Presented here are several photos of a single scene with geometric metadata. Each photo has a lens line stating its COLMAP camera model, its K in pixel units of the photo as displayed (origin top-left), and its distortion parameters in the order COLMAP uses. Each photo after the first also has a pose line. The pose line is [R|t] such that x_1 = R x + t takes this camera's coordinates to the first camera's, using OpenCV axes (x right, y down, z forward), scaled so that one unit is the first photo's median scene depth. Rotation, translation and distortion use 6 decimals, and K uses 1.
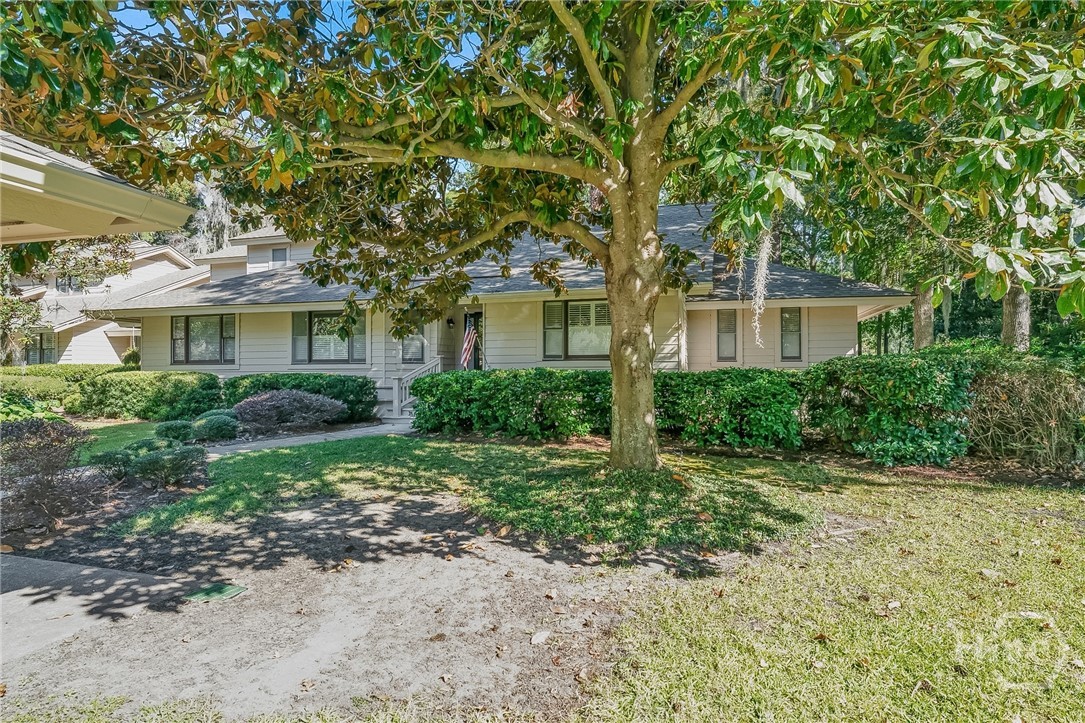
lens RADIAL K [[599.5, 0, 542.0], [0, 599.5, 368.6], [0, 0, 1]] dist [-0.015248, -0.001169]
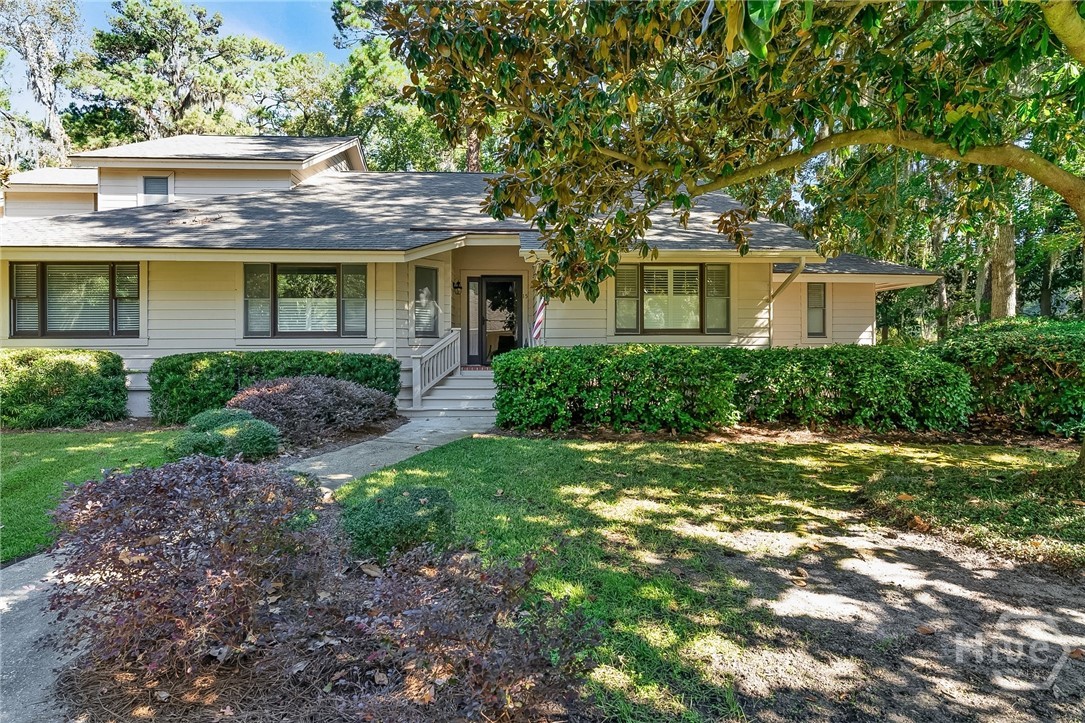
lens RADIAL K [[599.5, 0, 542.4], [0, 599.5, 353.7], [0, 0, 1]] dist [-0.015248, -0.001169]
pose [[0.939456, -0.003734, 0.342648, -0.343528], [-0.001453, 0.999888, 0.014878, 0.000087], [-0.342666, -0.014475, 0.939346, 0.231881]]
